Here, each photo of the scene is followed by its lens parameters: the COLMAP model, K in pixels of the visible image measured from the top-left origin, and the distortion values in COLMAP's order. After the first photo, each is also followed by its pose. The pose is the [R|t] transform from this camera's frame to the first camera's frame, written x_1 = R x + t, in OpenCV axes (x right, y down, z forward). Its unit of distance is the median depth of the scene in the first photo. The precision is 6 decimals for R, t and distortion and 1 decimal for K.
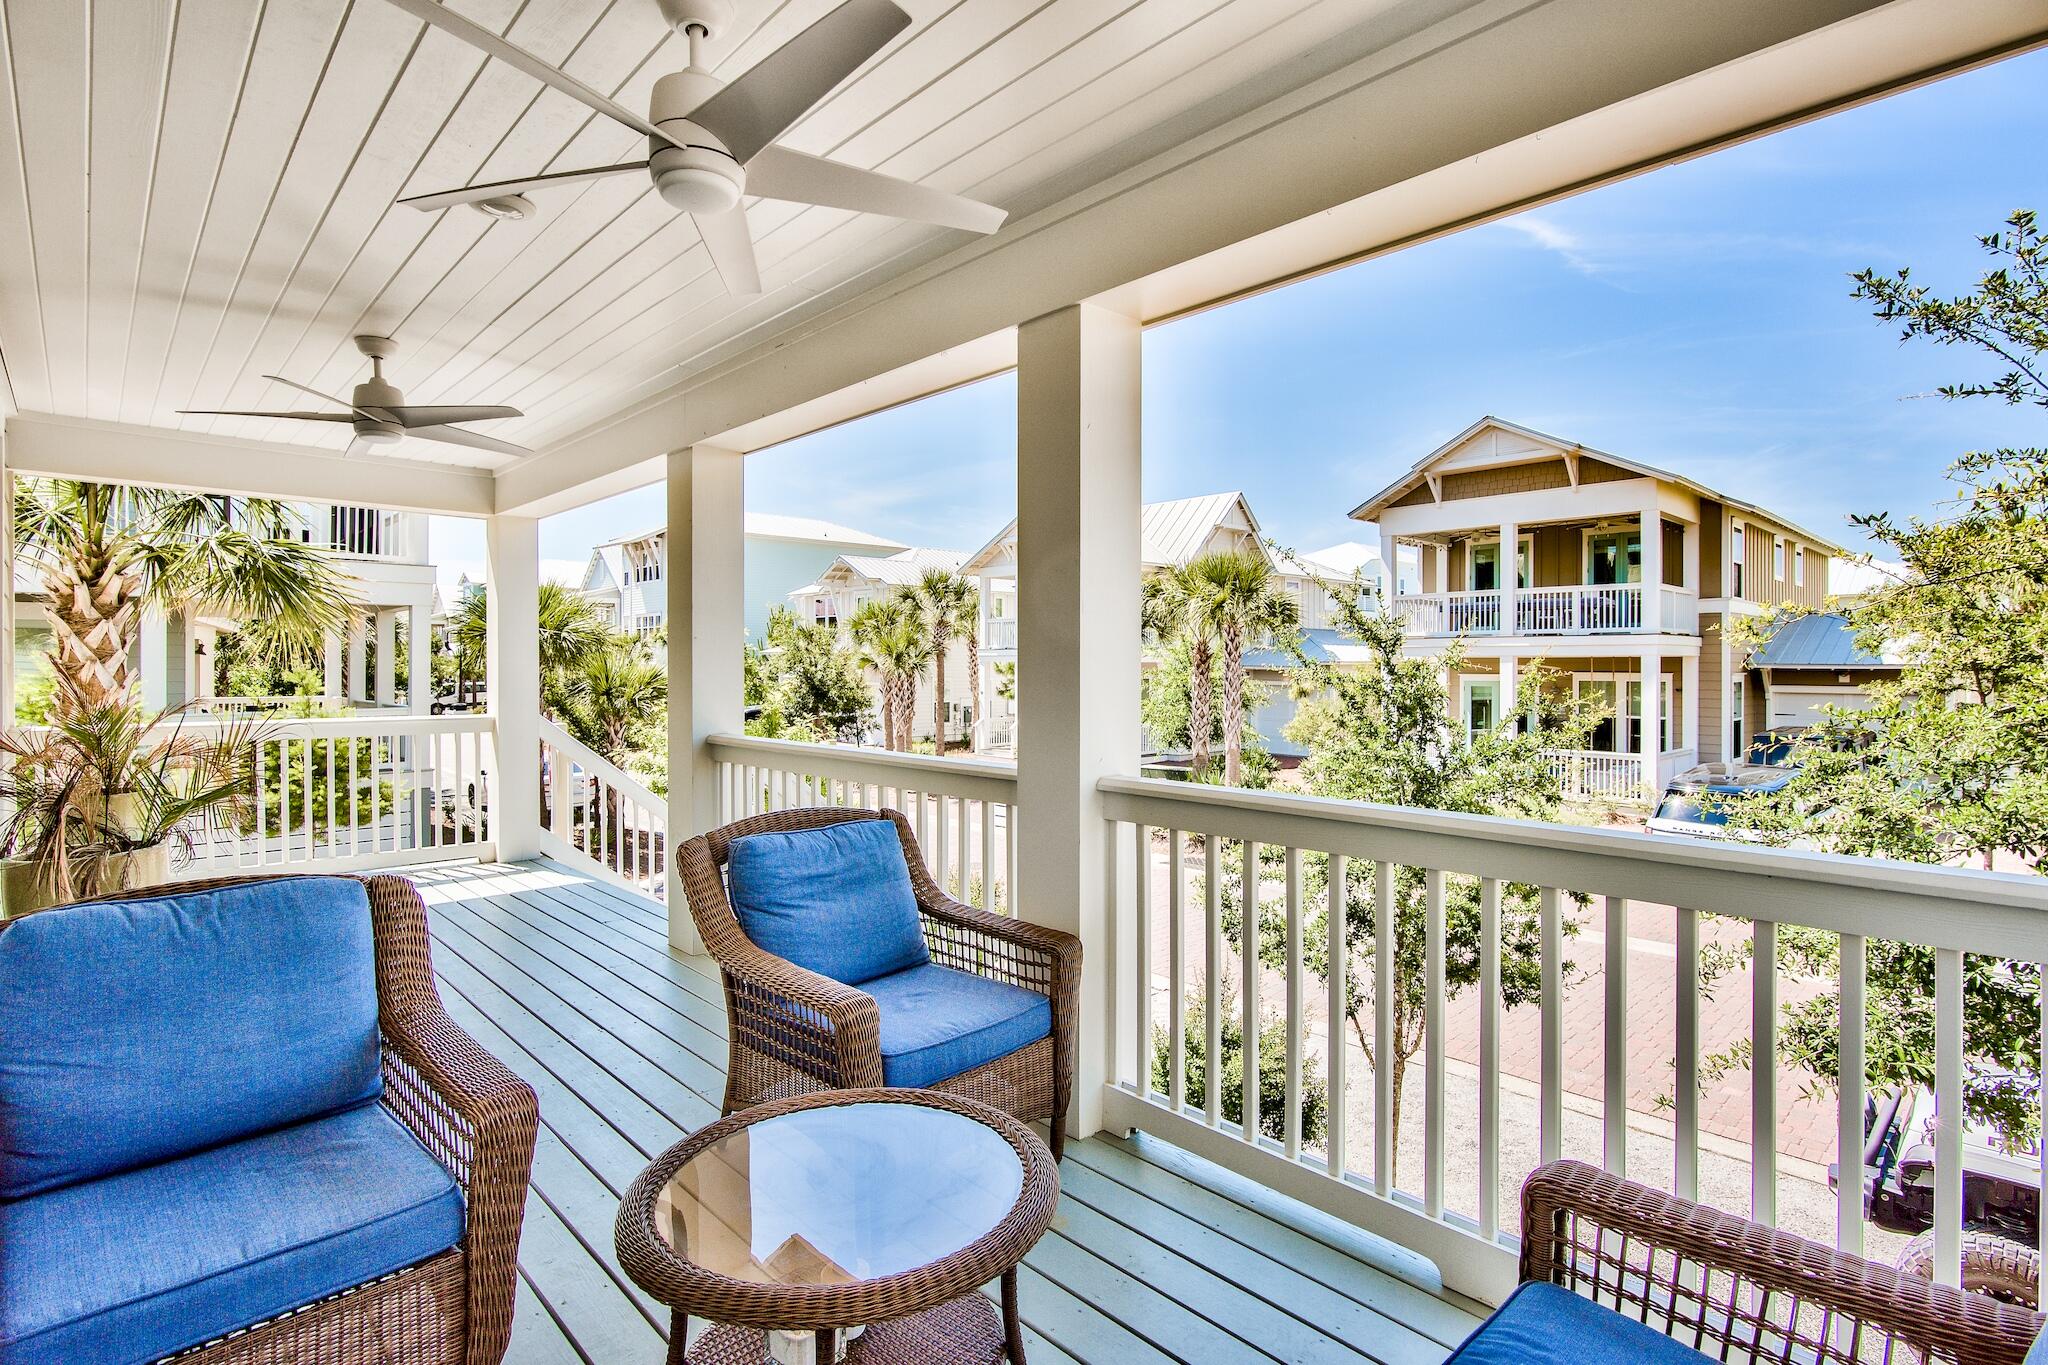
lens RADIAL K [[1003.9, 0, 1023.7], [0, 1003.9, 674.9], [0, 0, 1]] dist [0.000354, -0.001026]
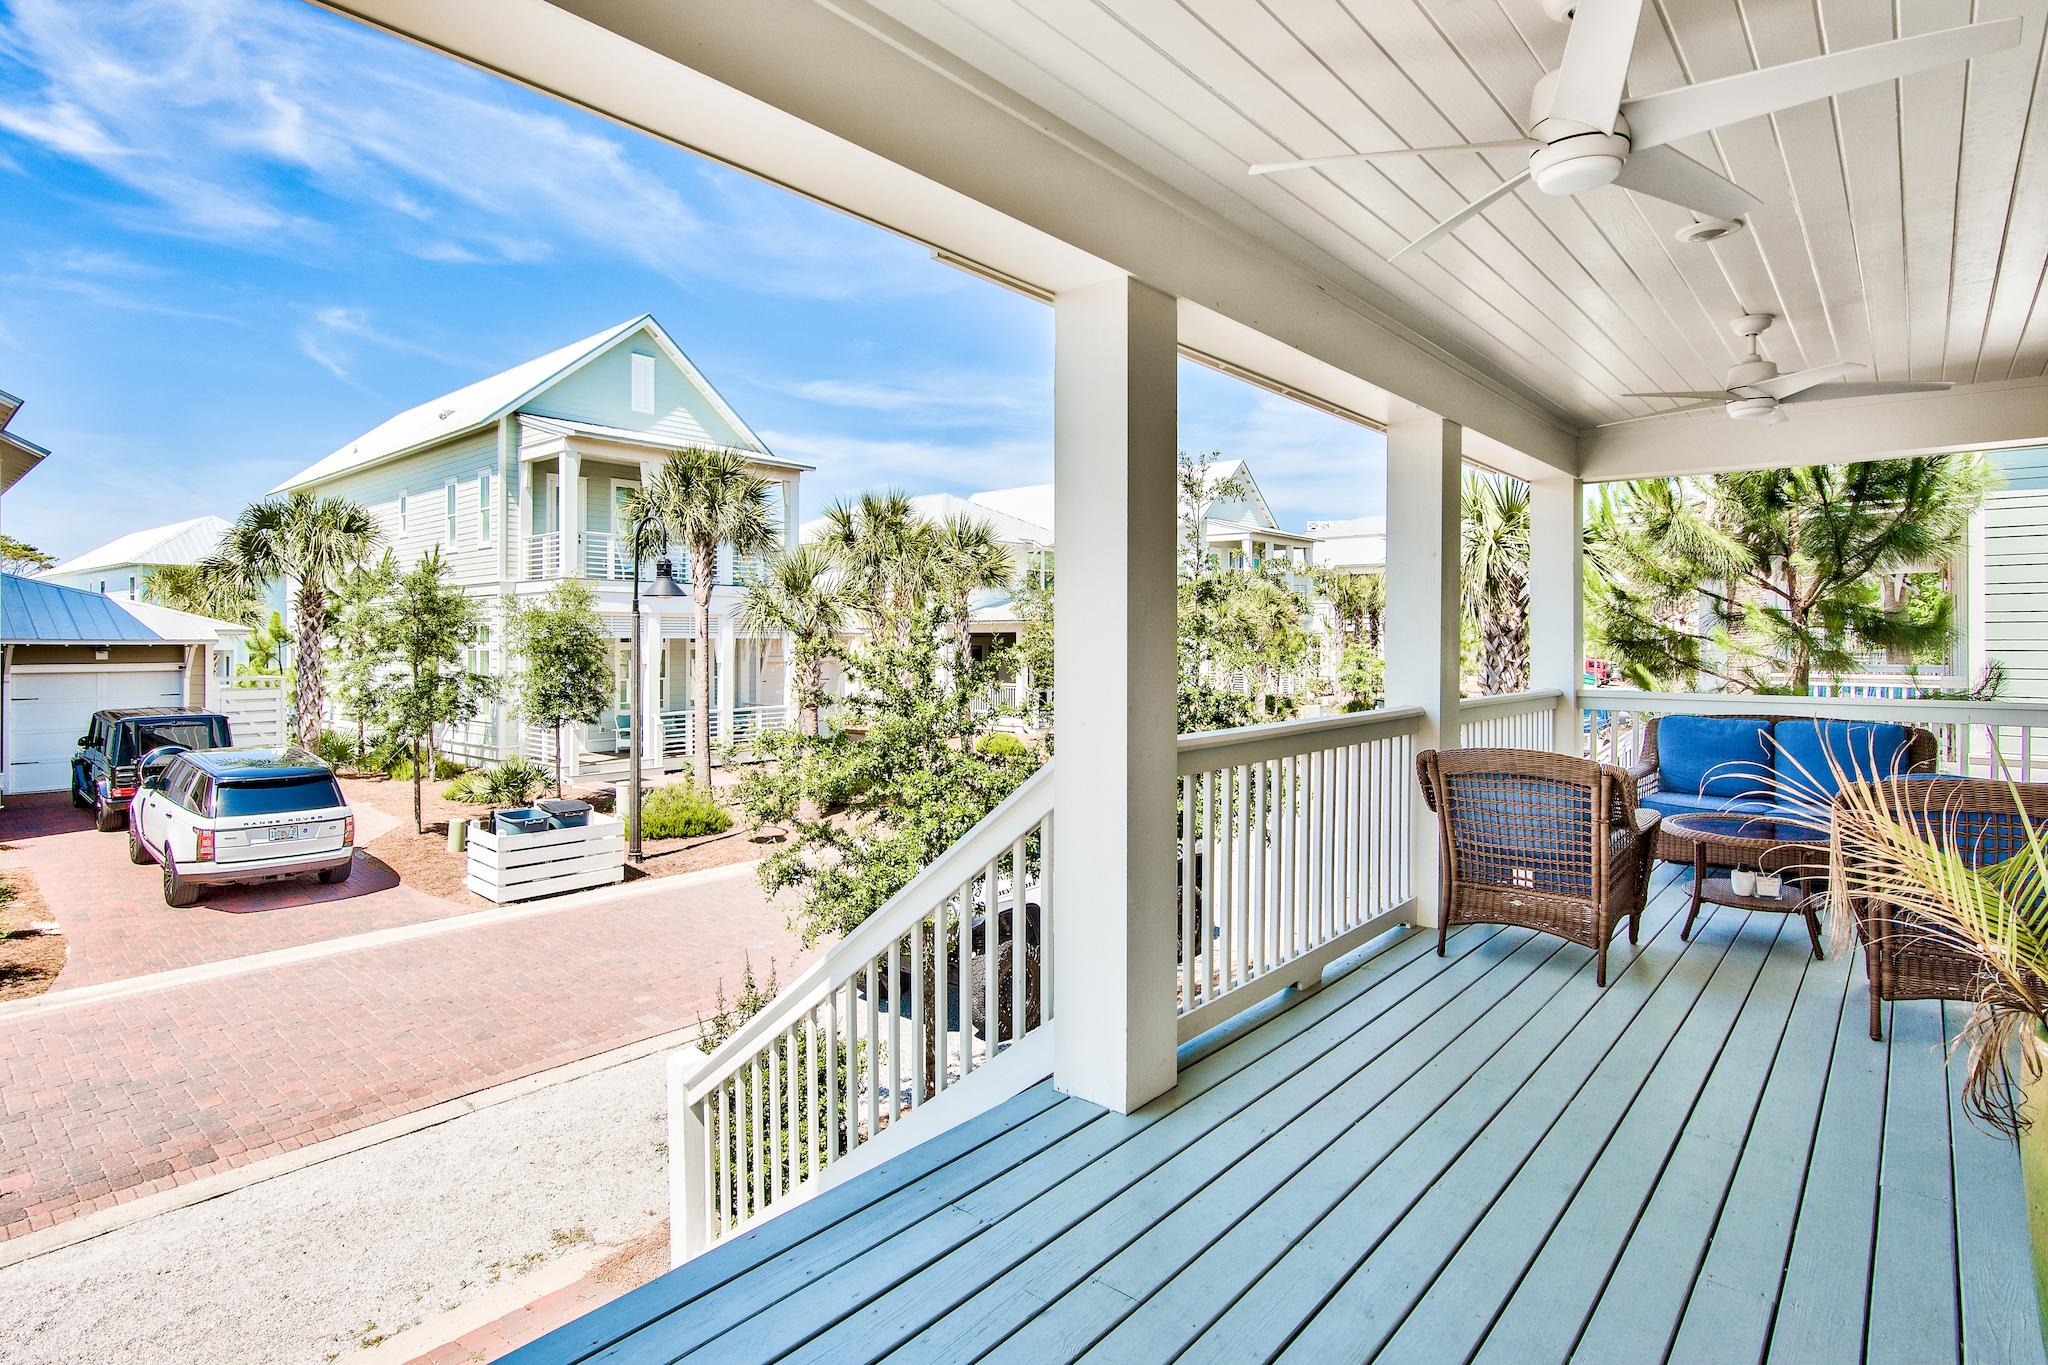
lens RADIAL K [[1003.9, 0, 1025.3], [0, 1003.9, 676.1], [0, 0, 1]] dist [0.000354, -0.001026]
pose [[-0.097990, -0.032954, 0.994642, -0.190991], [0.009089, 0.999380, 0.034006, -0.001009], [-0.995146, 0.012373, -0.097630, 0.240582]]
